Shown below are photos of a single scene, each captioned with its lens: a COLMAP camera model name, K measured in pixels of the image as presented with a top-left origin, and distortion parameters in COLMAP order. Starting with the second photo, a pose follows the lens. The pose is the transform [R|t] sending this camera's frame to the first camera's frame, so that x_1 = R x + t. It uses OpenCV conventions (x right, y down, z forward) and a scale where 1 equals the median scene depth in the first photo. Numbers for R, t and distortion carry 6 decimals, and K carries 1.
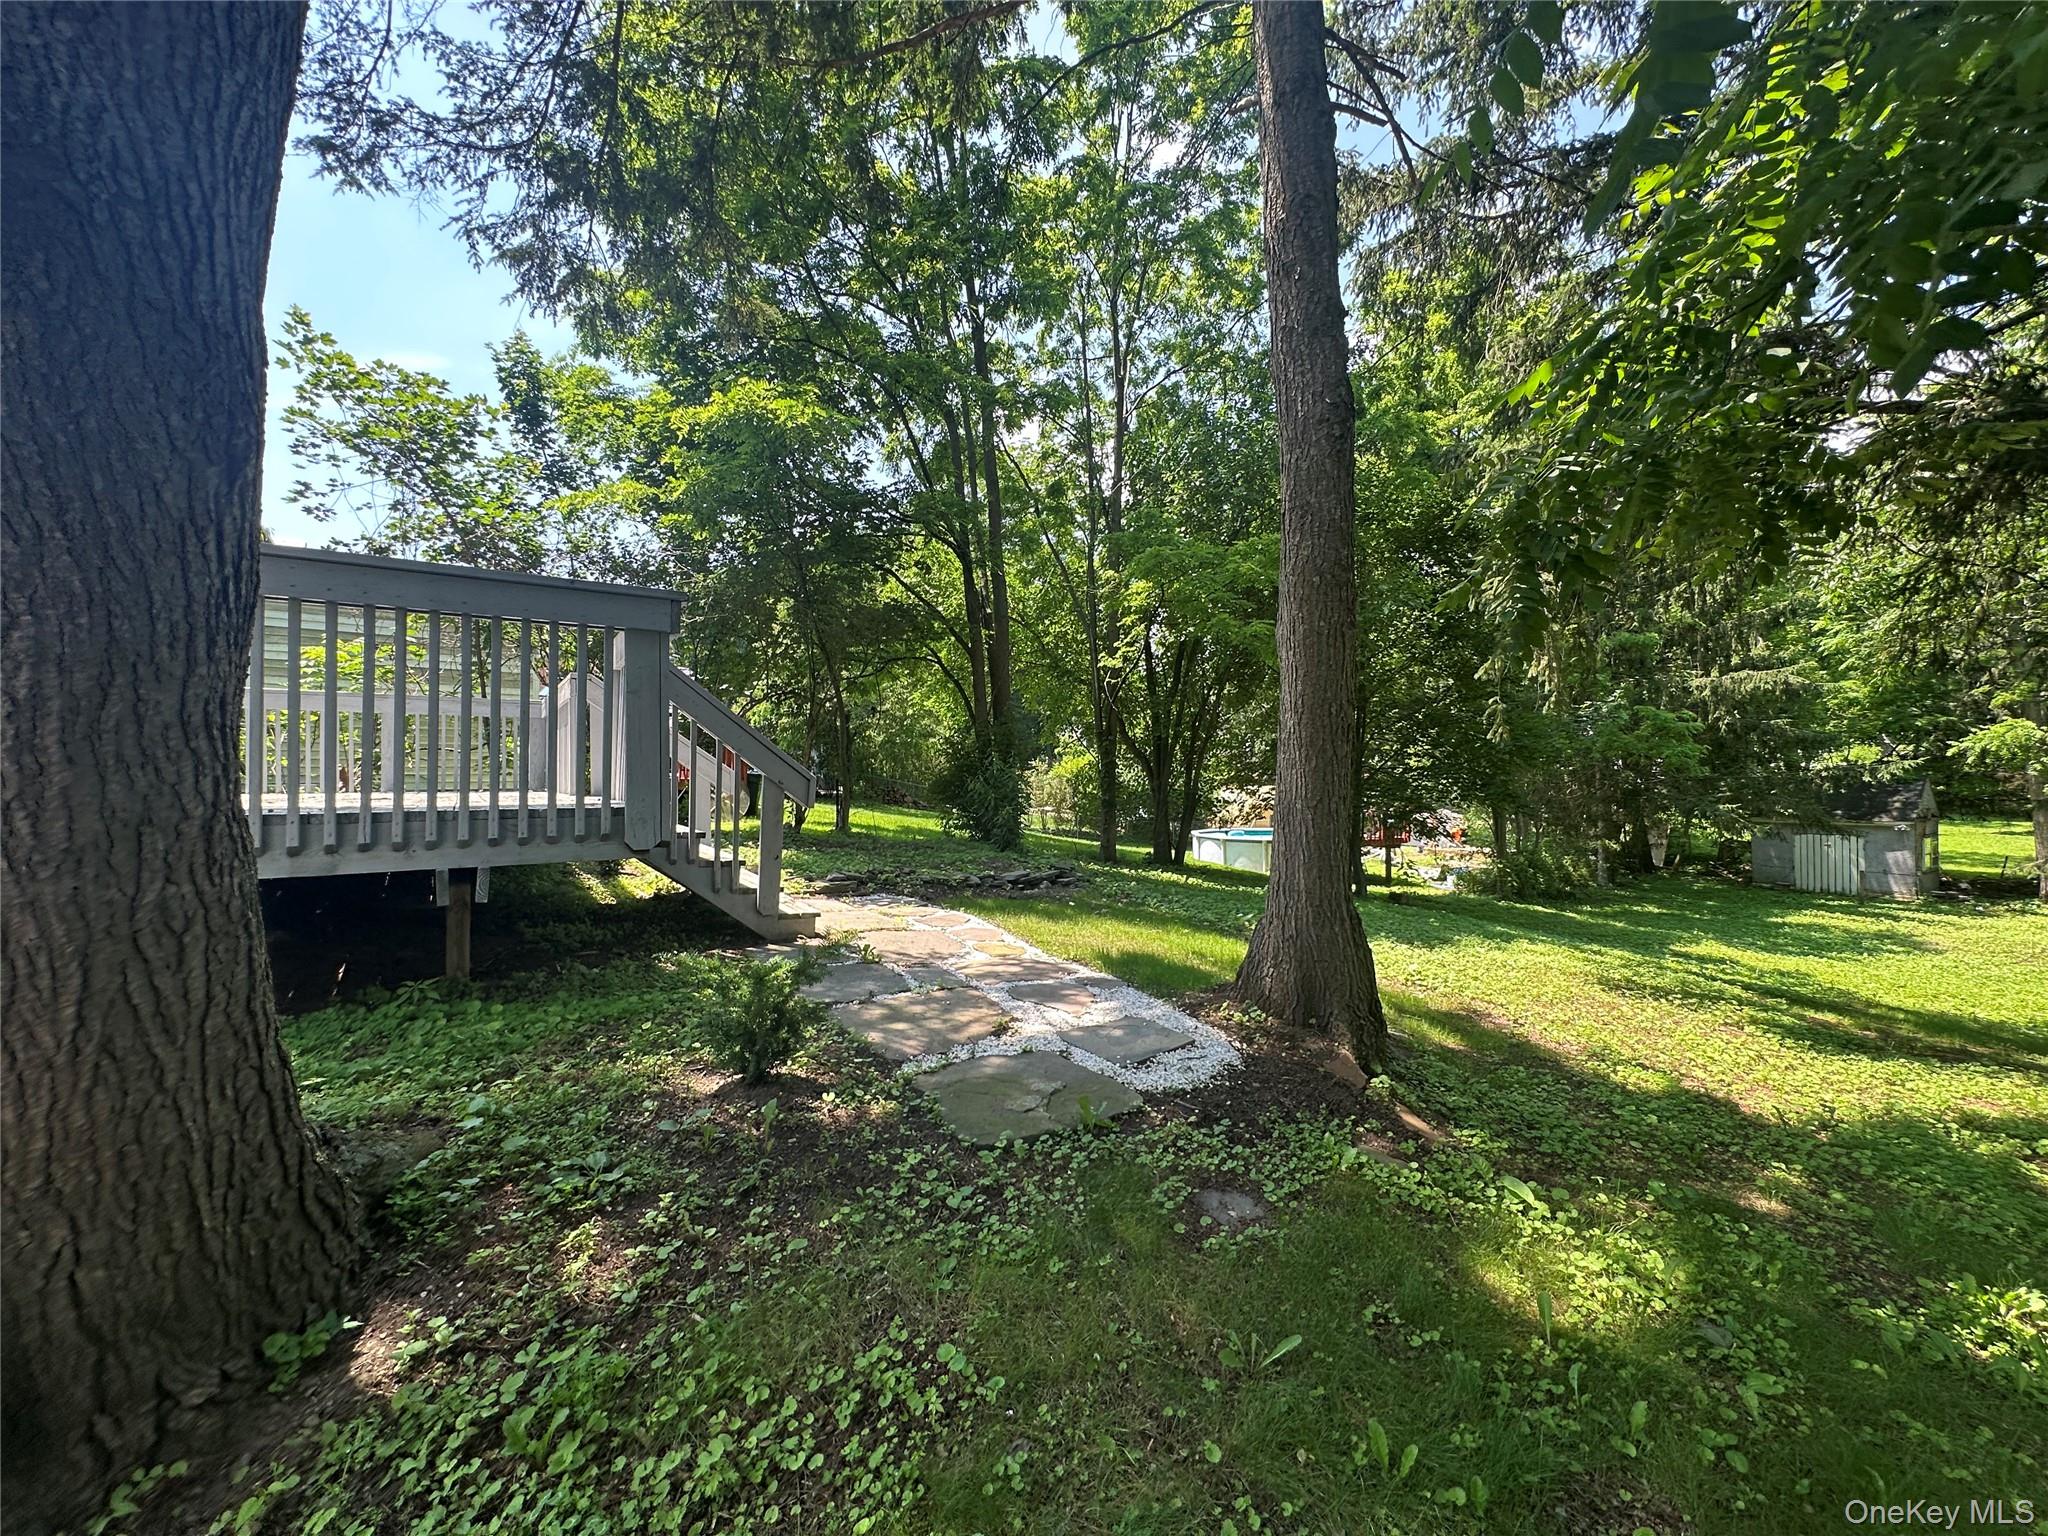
lens RADIAL K [[820.0, 0, 1024.0], [0, 820.0, 768.0], [0, 0, 1]] dist [-0.005730, 0.000030]
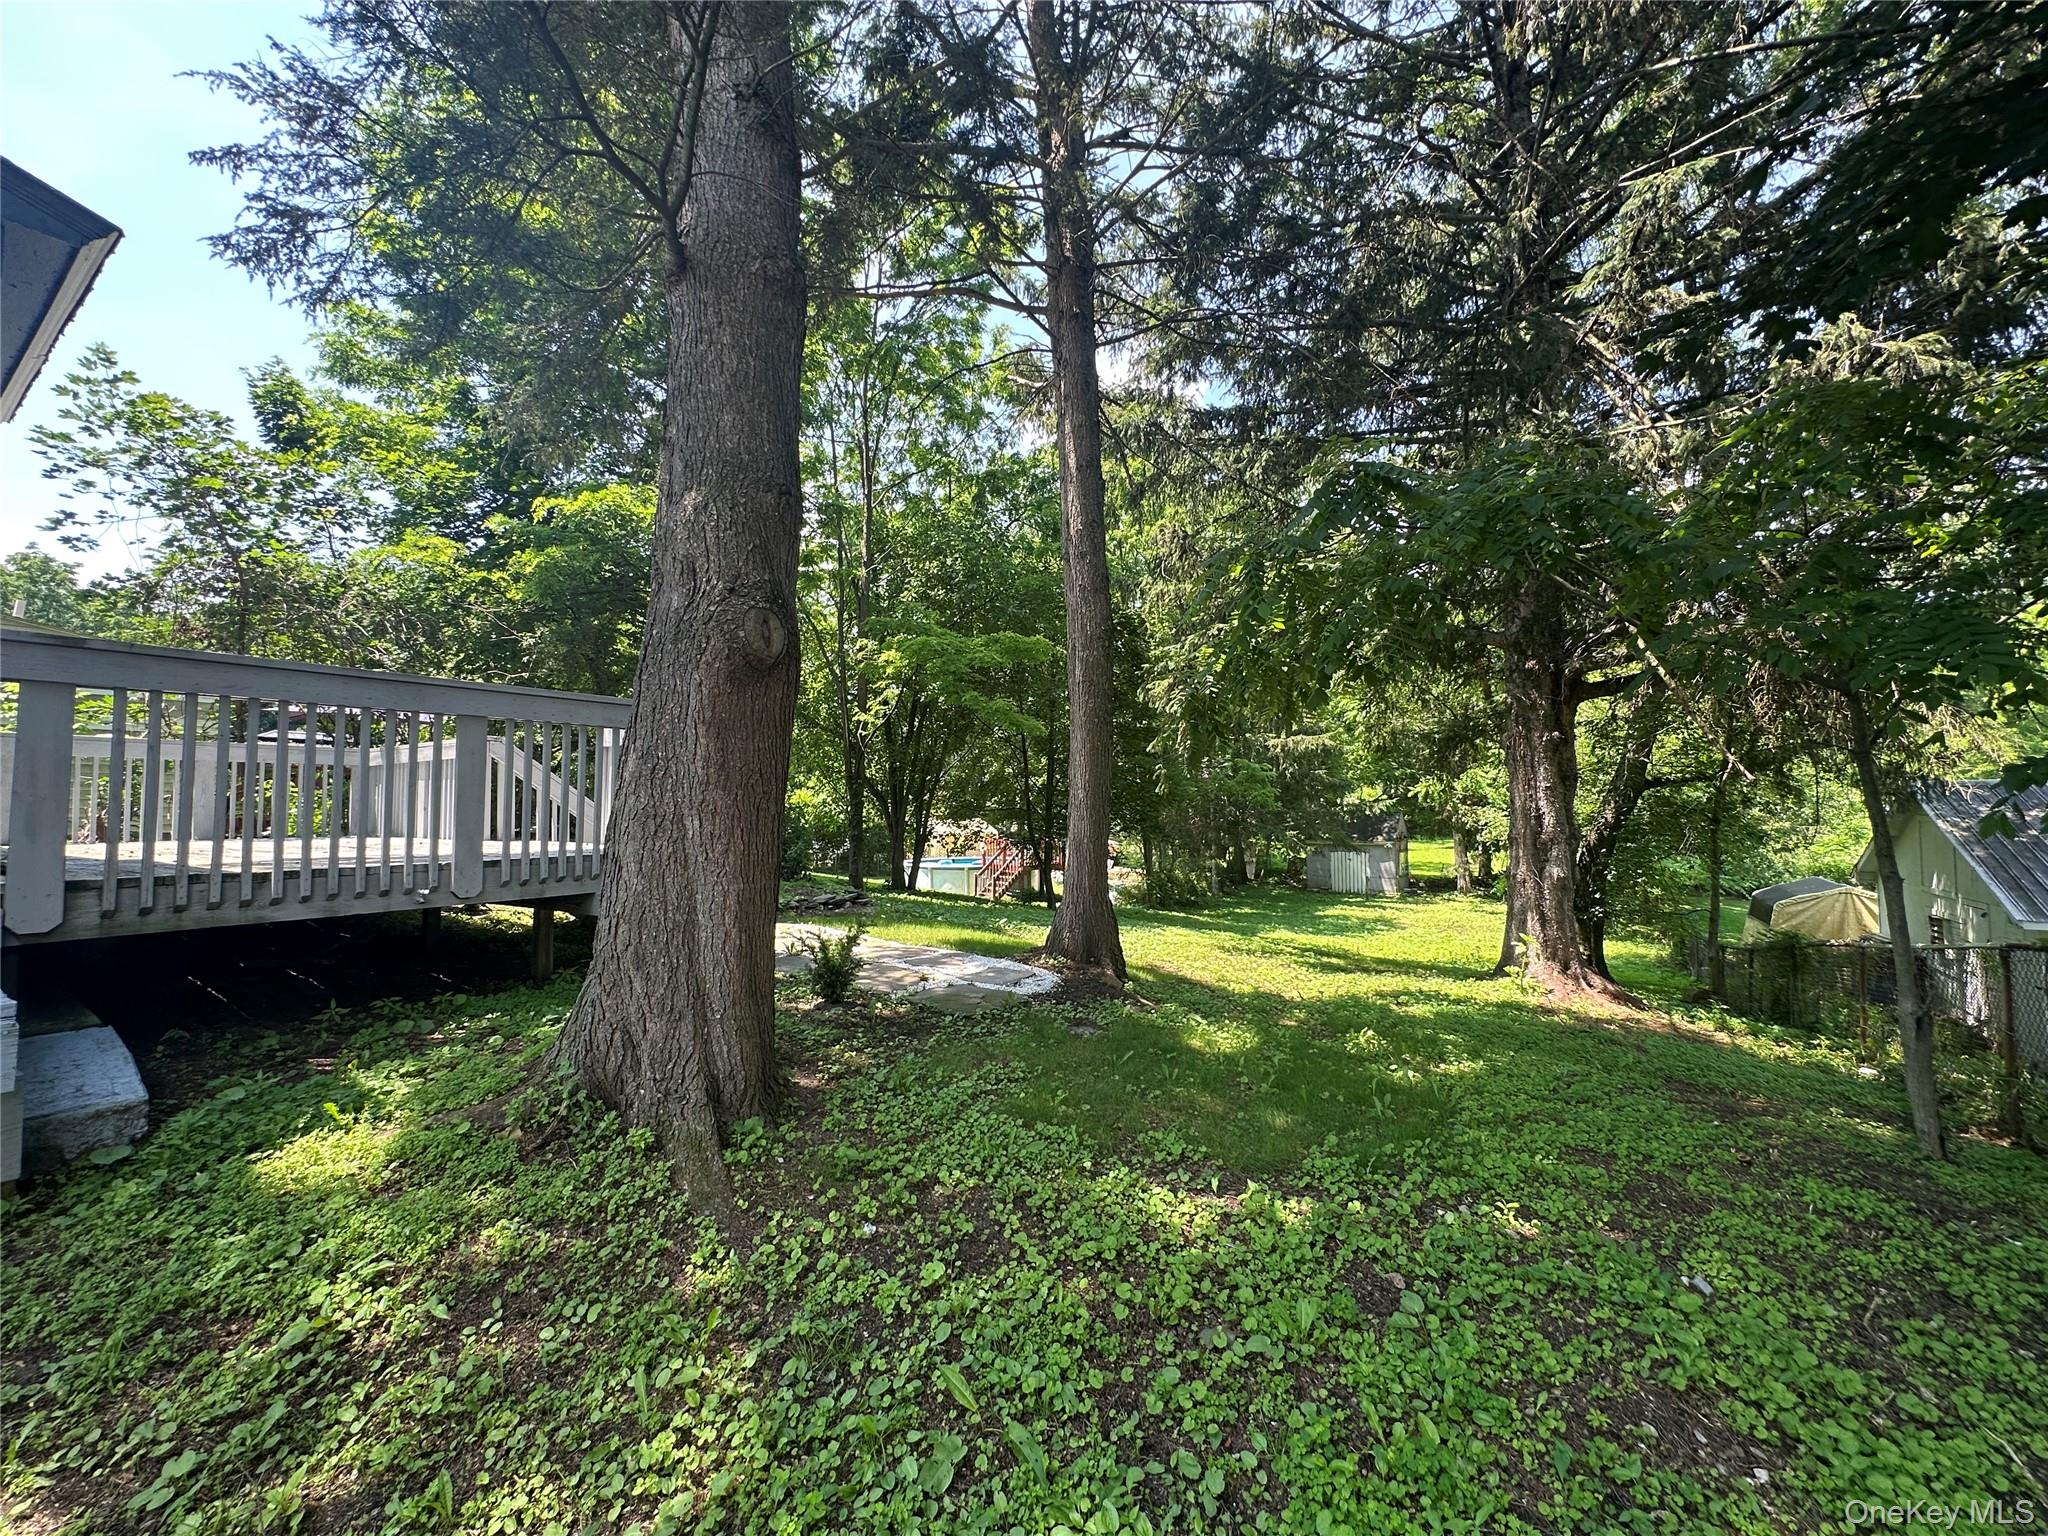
lens RADIAL K [[820.0, 0, 1024.0], [0, 820.0, 768.0], [0, 0, 1]] dist [-0.005730, 0.000030]
pose [[0.924749, 0.016553, 0.380218, -0.111632], [-0.002079, 0.999258, -0.038447, -0.010658], [-0.380573, 0.034763, 0.924097, -0.147262]]
